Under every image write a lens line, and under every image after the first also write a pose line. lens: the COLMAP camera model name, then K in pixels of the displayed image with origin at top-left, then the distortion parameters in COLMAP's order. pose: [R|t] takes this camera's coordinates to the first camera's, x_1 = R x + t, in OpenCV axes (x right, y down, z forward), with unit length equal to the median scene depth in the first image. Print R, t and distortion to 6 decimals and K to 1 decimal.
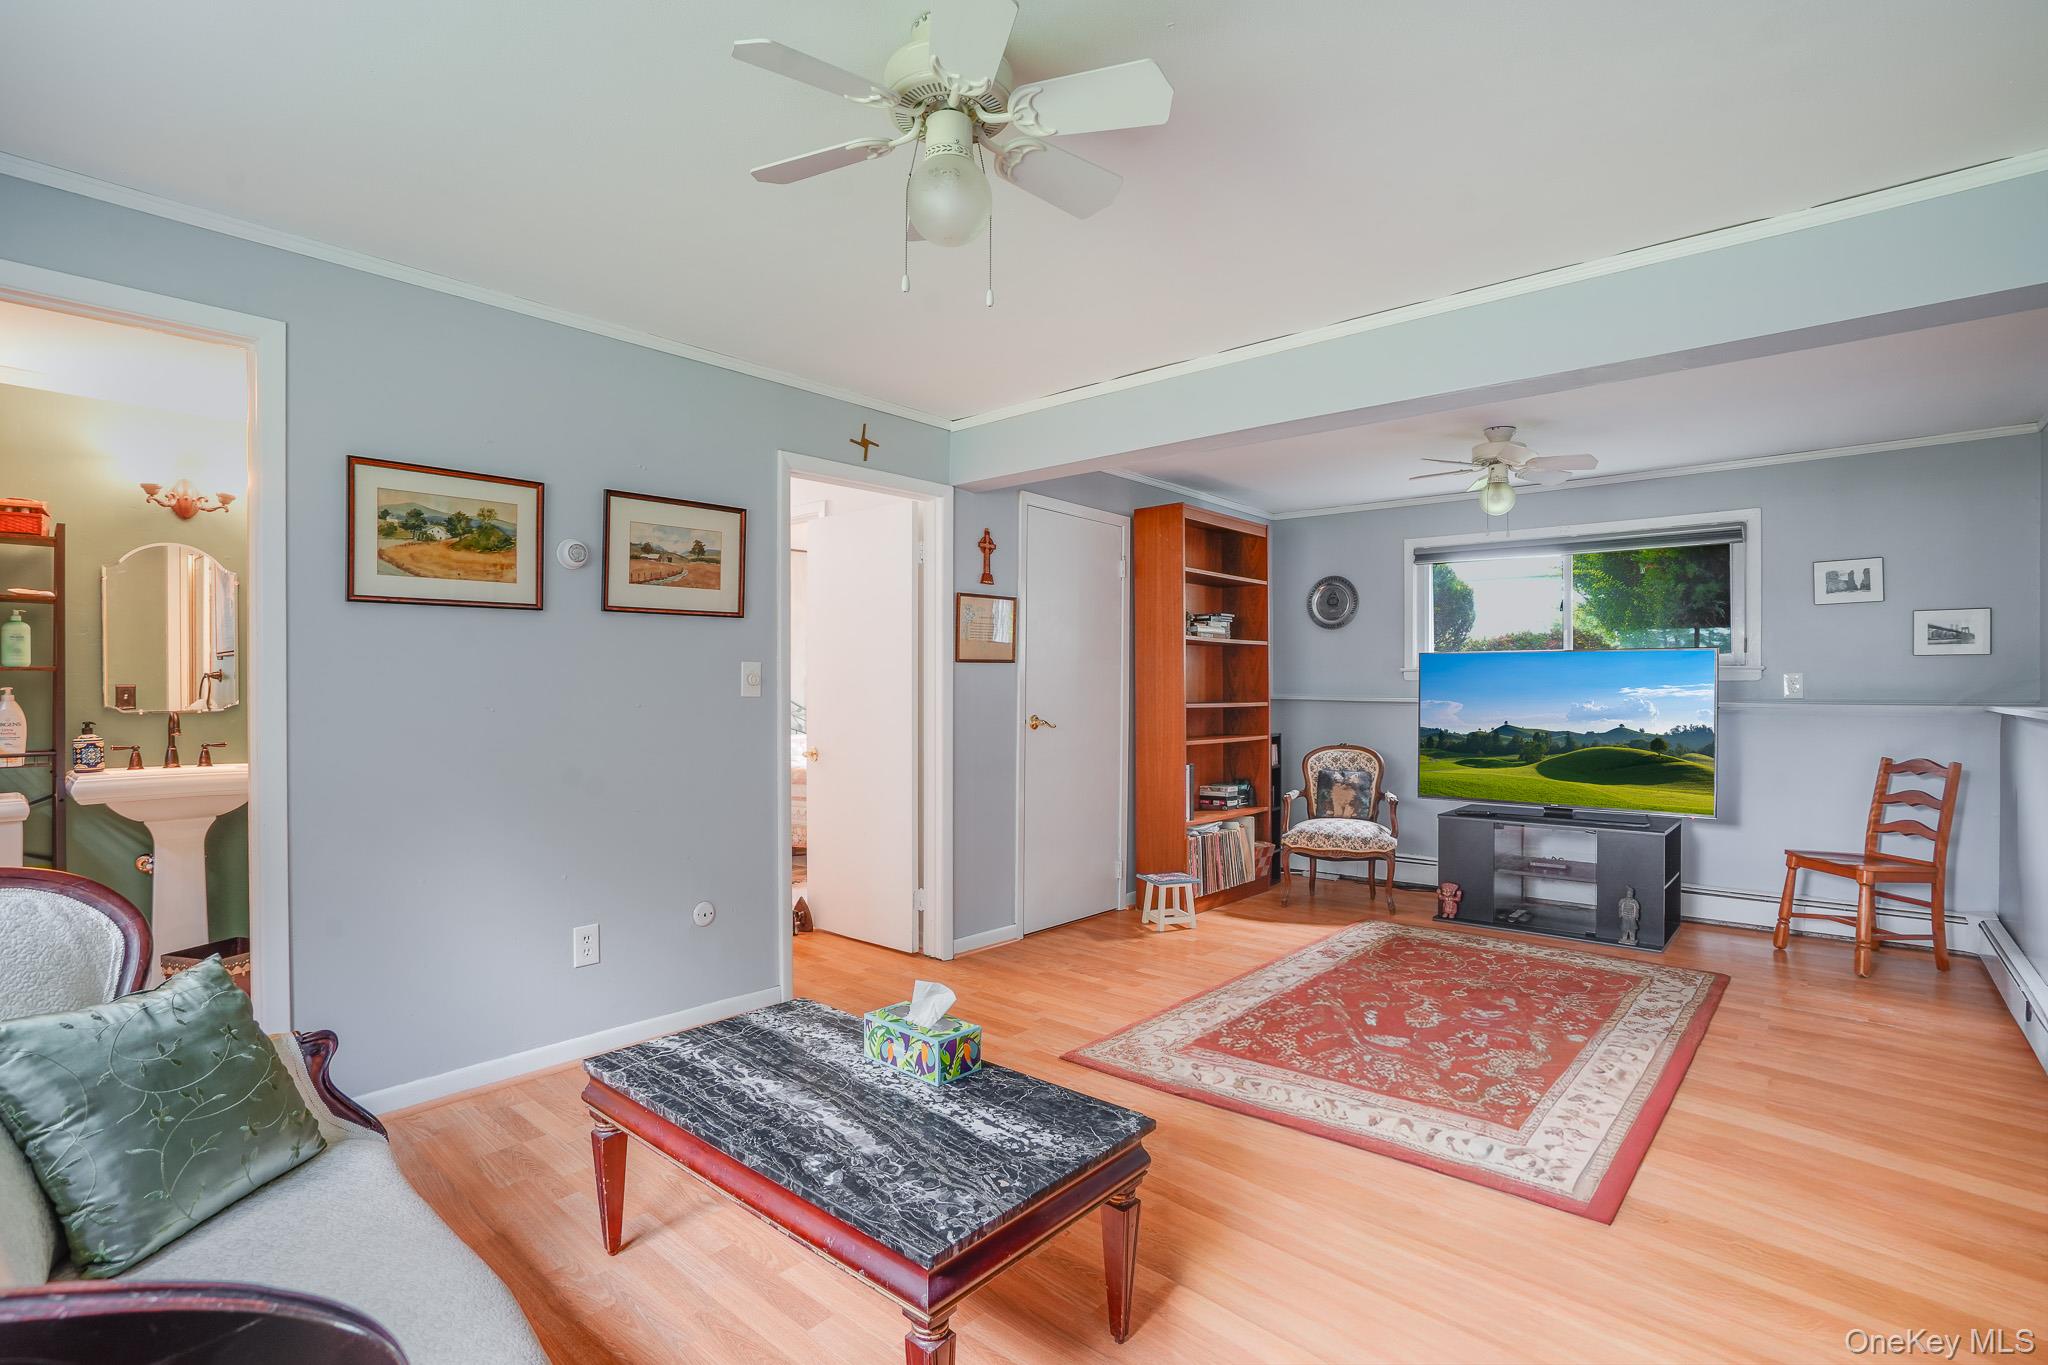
lens RADIAL K [[960.5, 0, 1020.0], [0, 960.5, 673.6], [0, 0, 1]] dist [-0.047357, 0.013887]
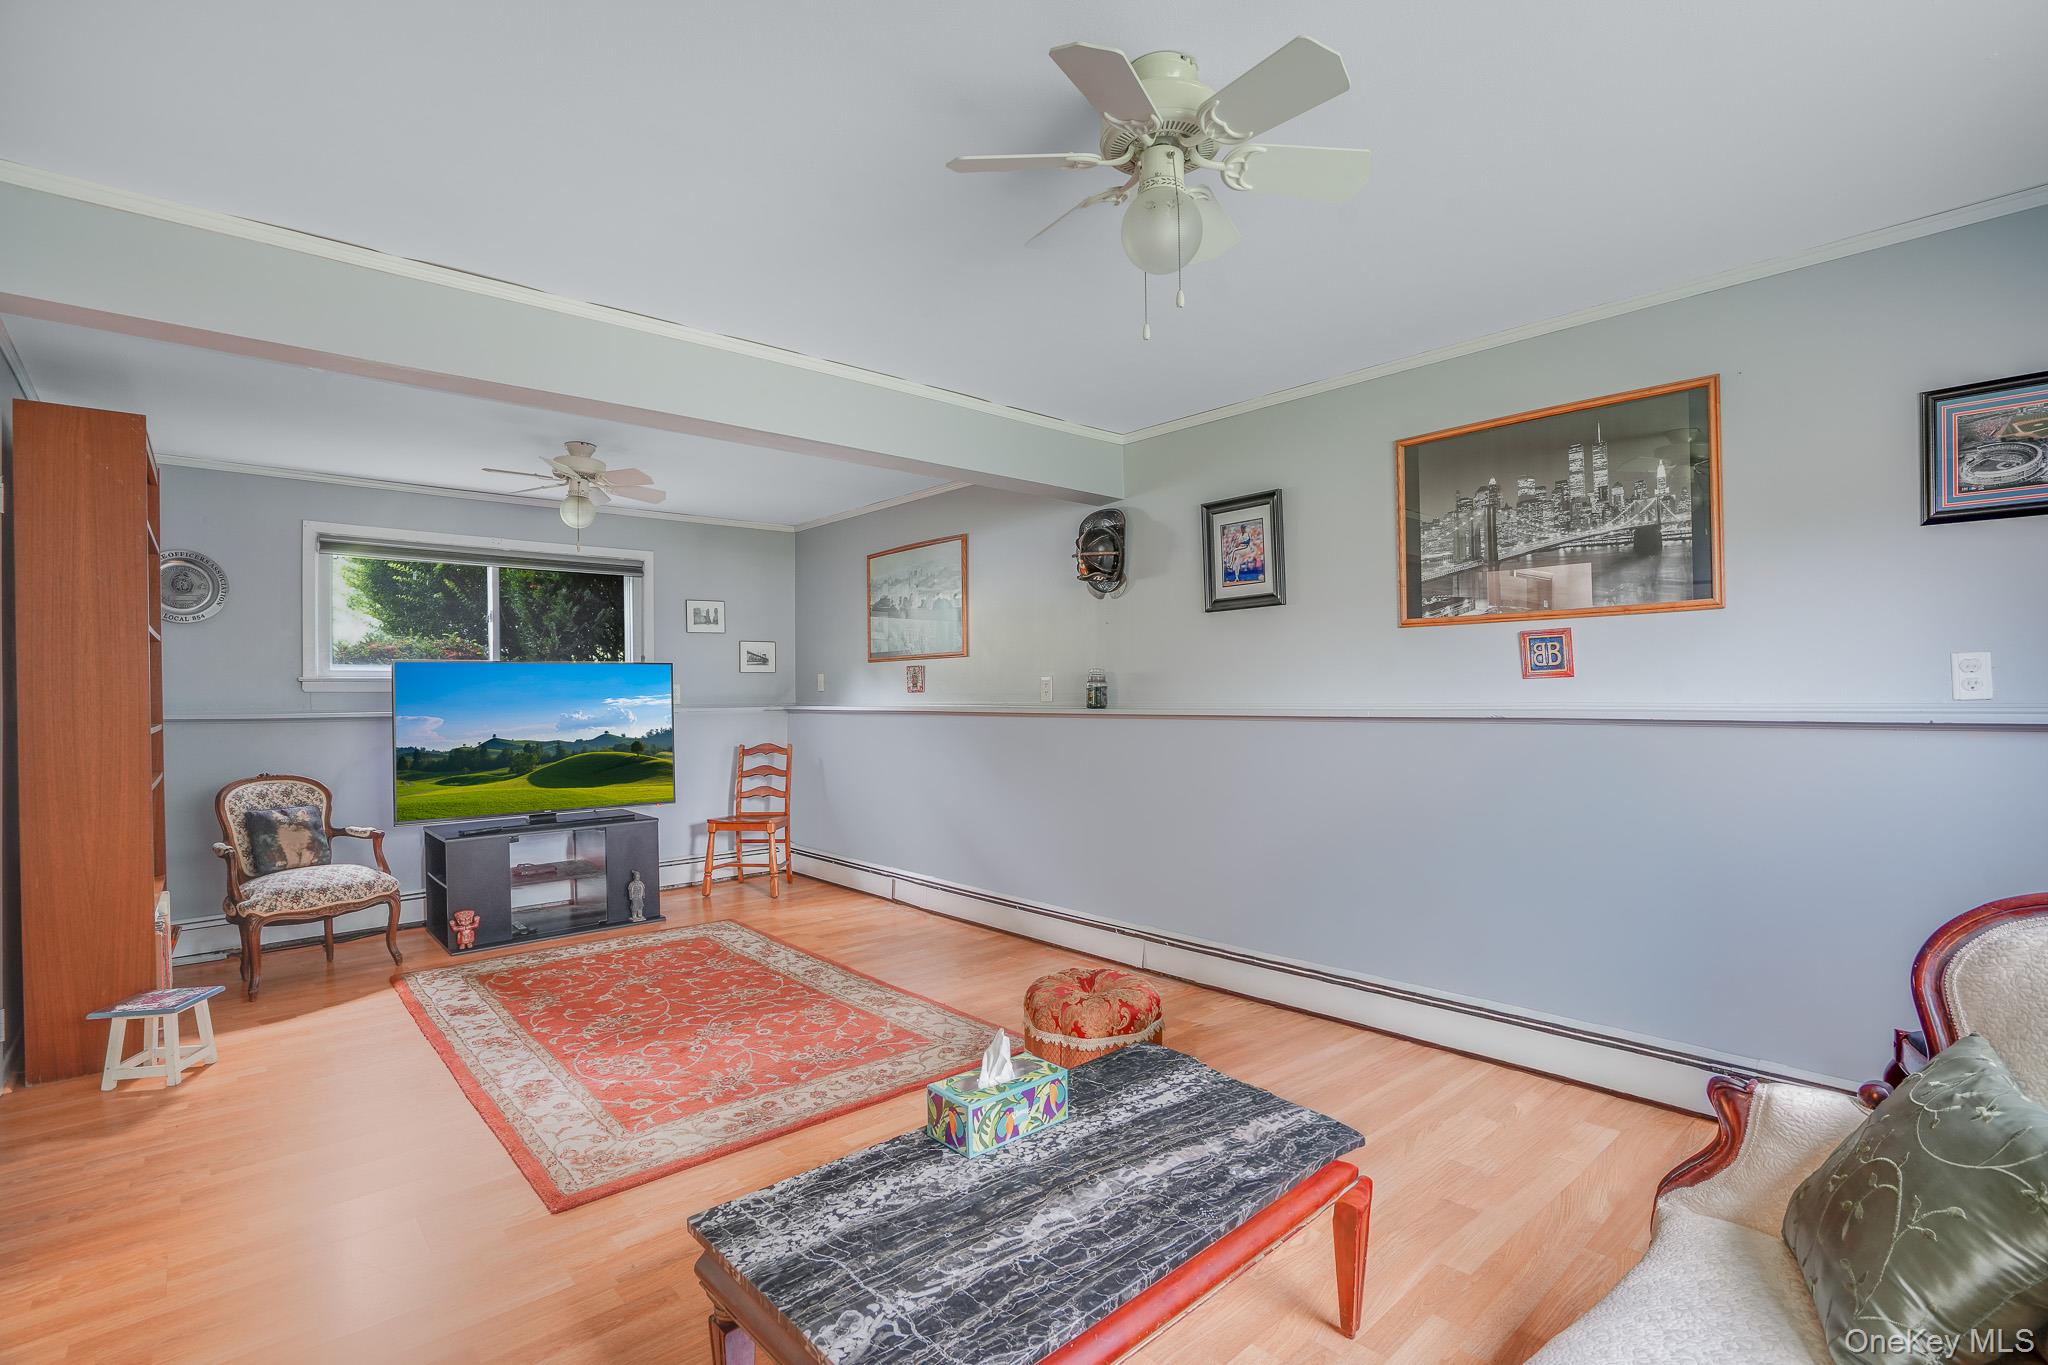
lens RADIAL K [[960.5, 0, 1005.5], [0, 960.5, 693.8], [0, 0, 1]] dist [-0.047357, 0.013887]
pose [[0.116194, -0.003984, 0.993219, -0.464361], [-0.001647, 0.999990, 0.004204, 0.004946], [-0.993225, -0.002125, 0.116186, 0.431549]]
